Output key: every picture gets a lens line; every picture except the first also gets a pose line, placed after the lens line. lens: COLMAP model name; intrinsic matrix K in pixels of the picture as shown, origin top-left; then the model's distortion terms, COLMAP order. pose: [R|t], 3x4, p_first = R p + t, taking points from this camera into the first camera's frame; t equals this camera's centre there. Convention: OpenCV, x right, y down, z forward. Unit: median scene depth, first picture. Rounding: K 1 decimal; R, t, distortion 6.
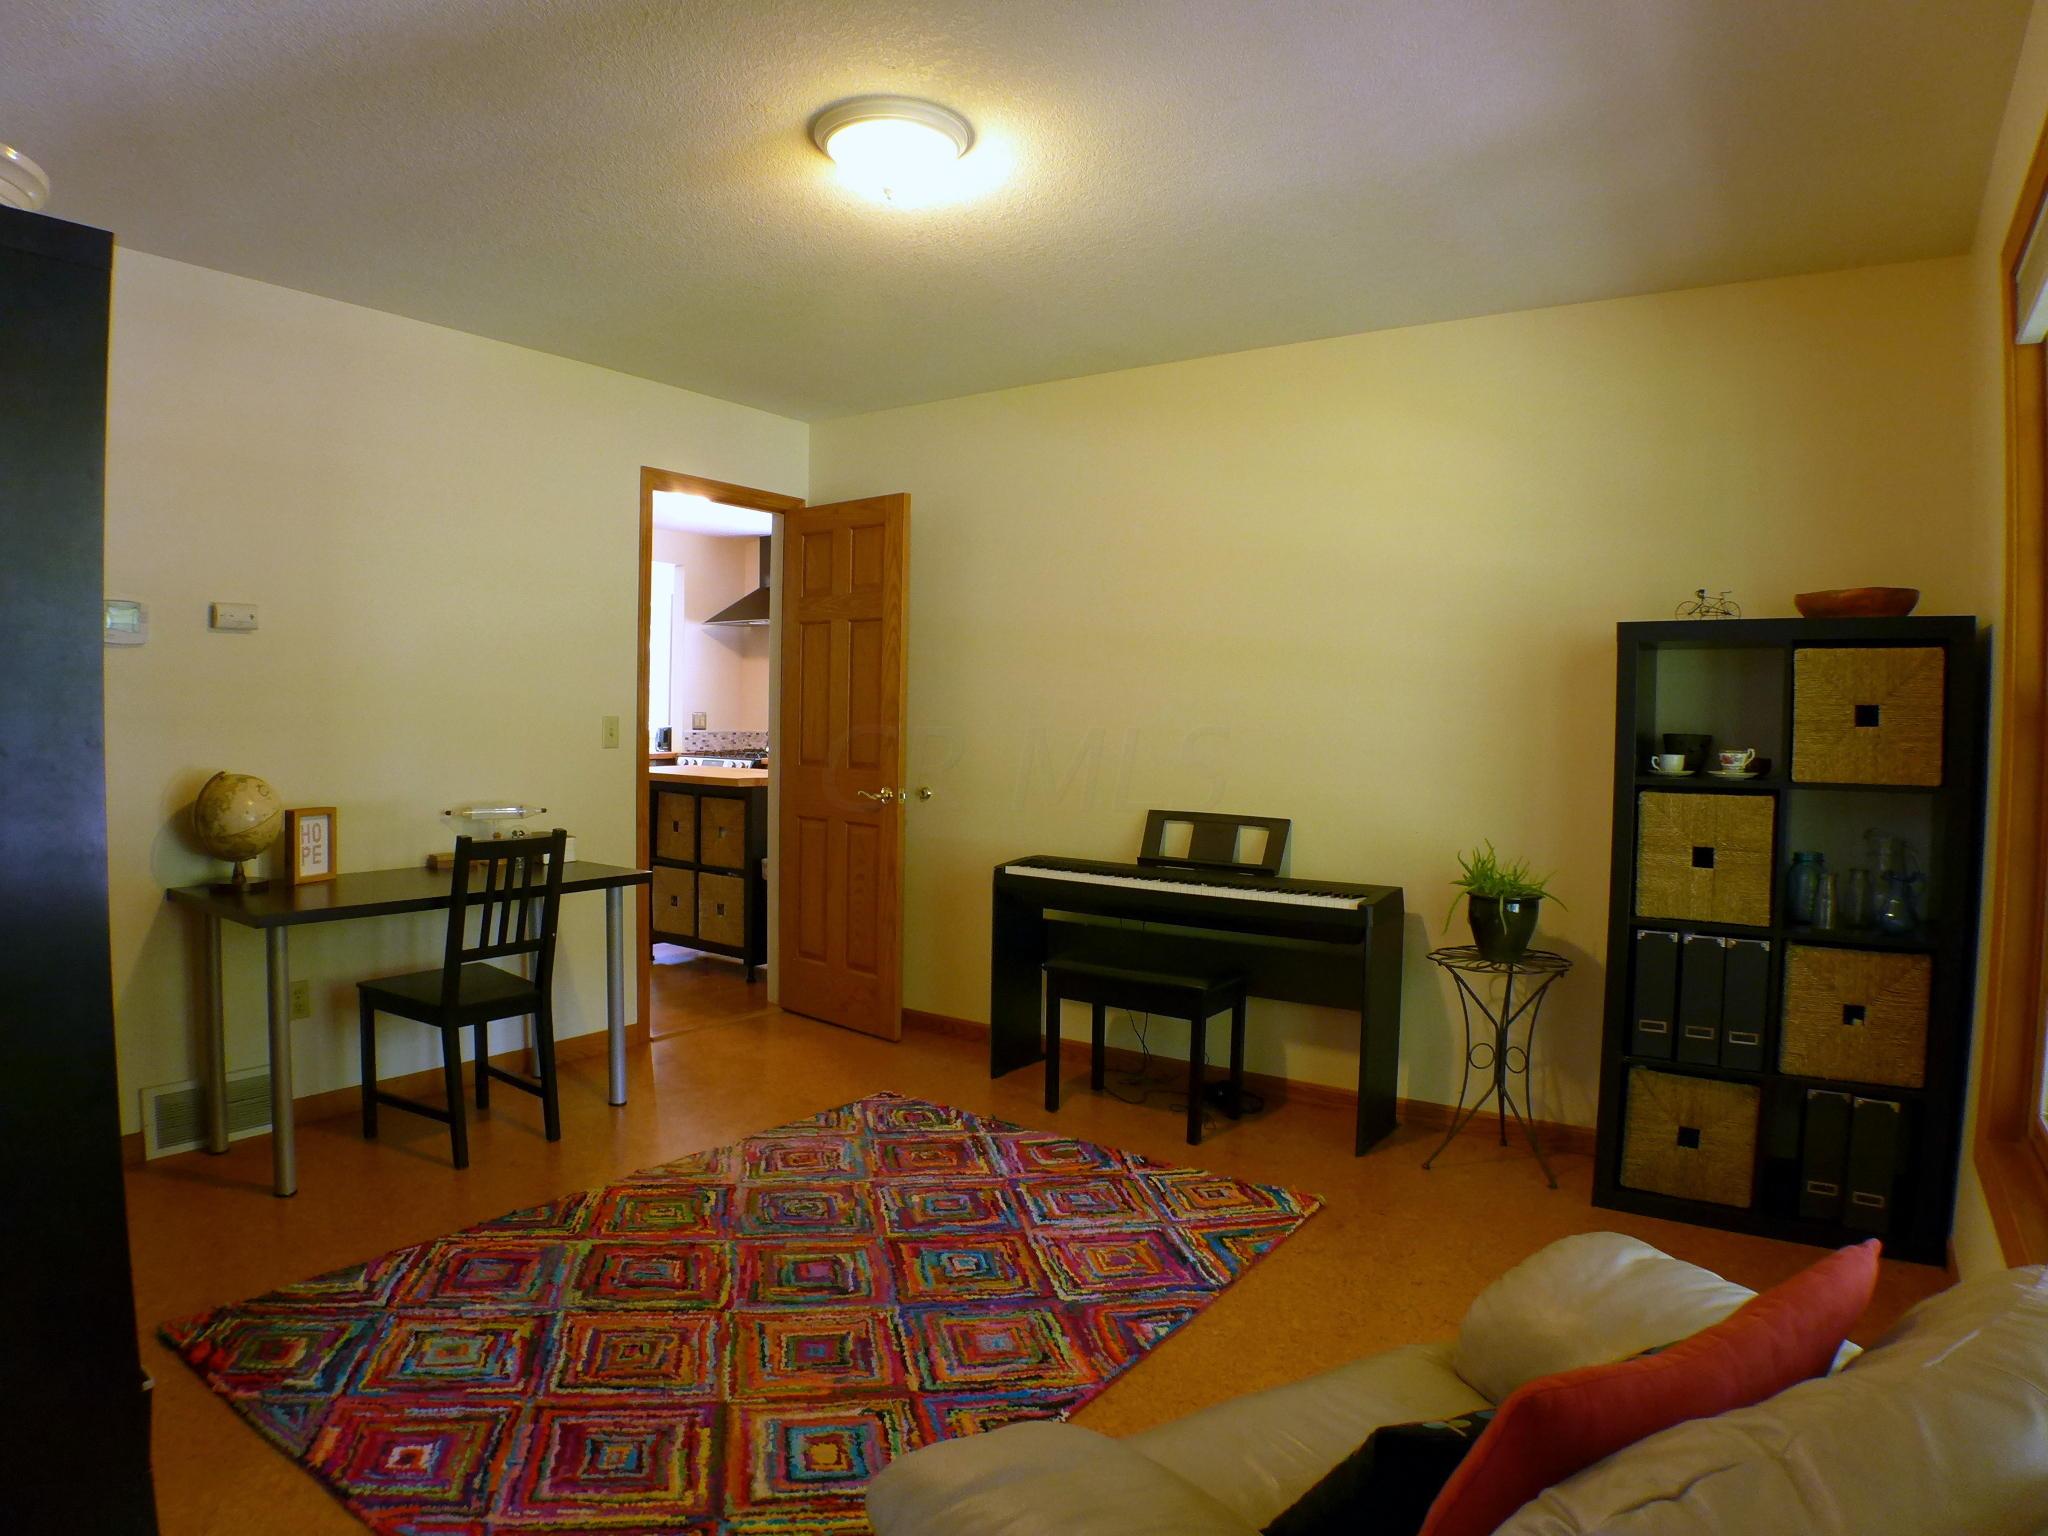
lens RADIAL K [[1238.2, 0, 1024.0], [0, 1238.2, 768.0], [0, 0, 1]] dist [-0.127070, 0.027438]
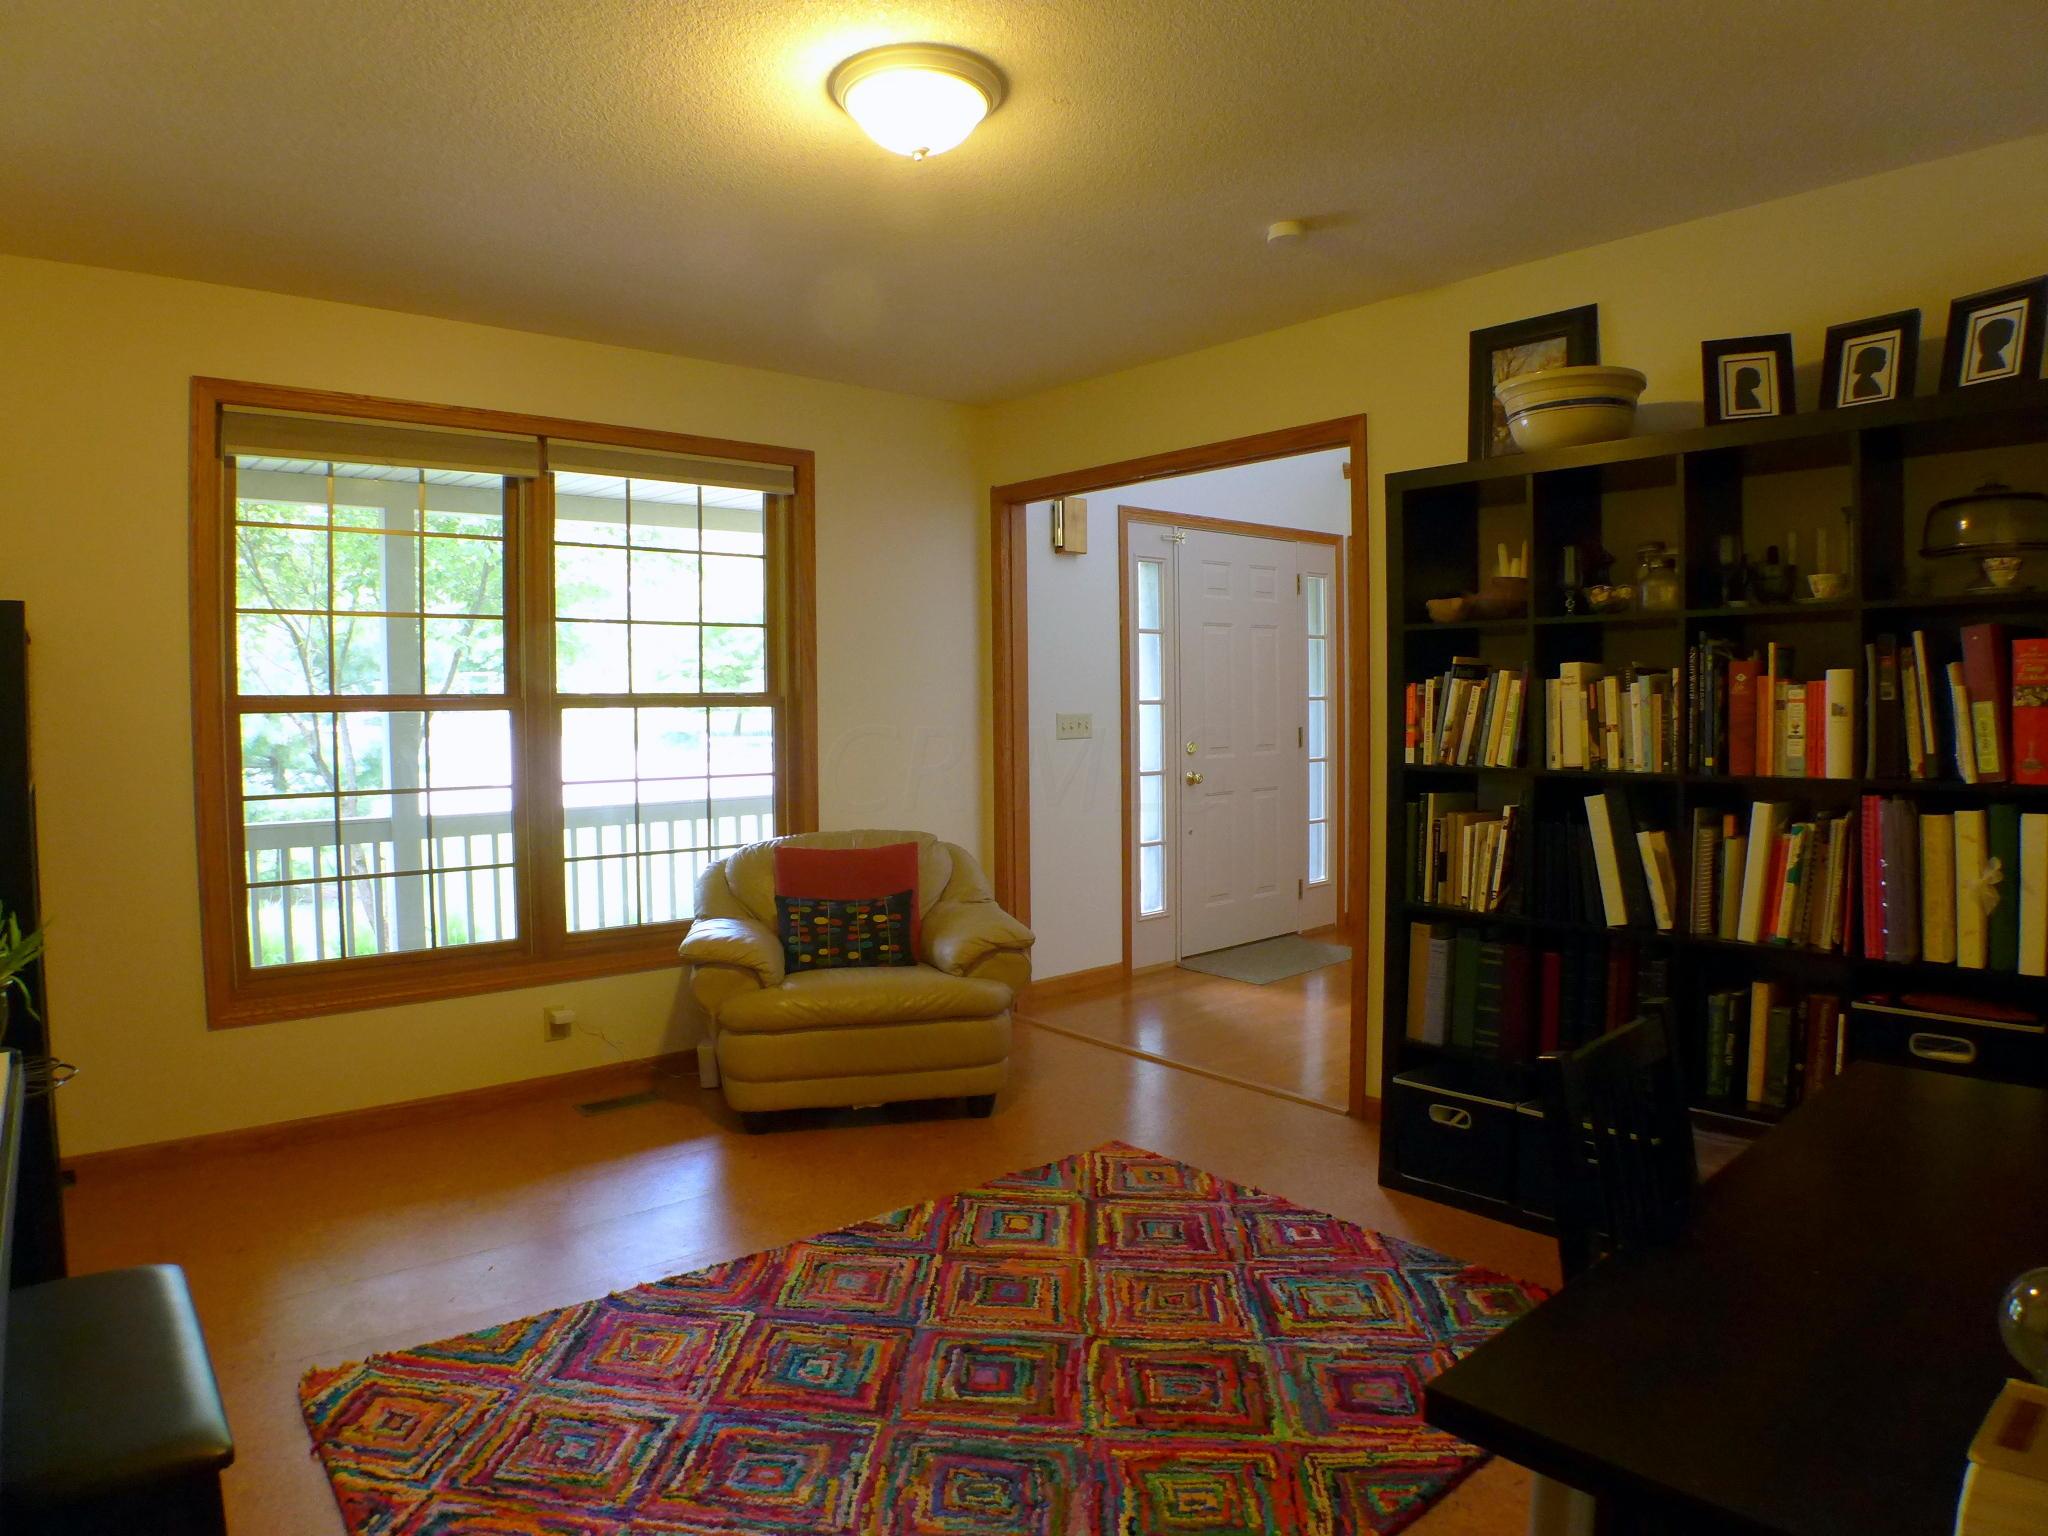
lens RADIAL K [[1238.2, 0, 1024.0], [0, 1238.2, 768.0], [0, 0, 1]] dist [-0.127070, 0.027438]
pose [[-0.966904, -0.026142, 0.253796, -0.444299], [-0.000322, 0.994861, 0.101248, -0.105054], [-0.255139, 0.097815, -0.961944, 1.963794]]
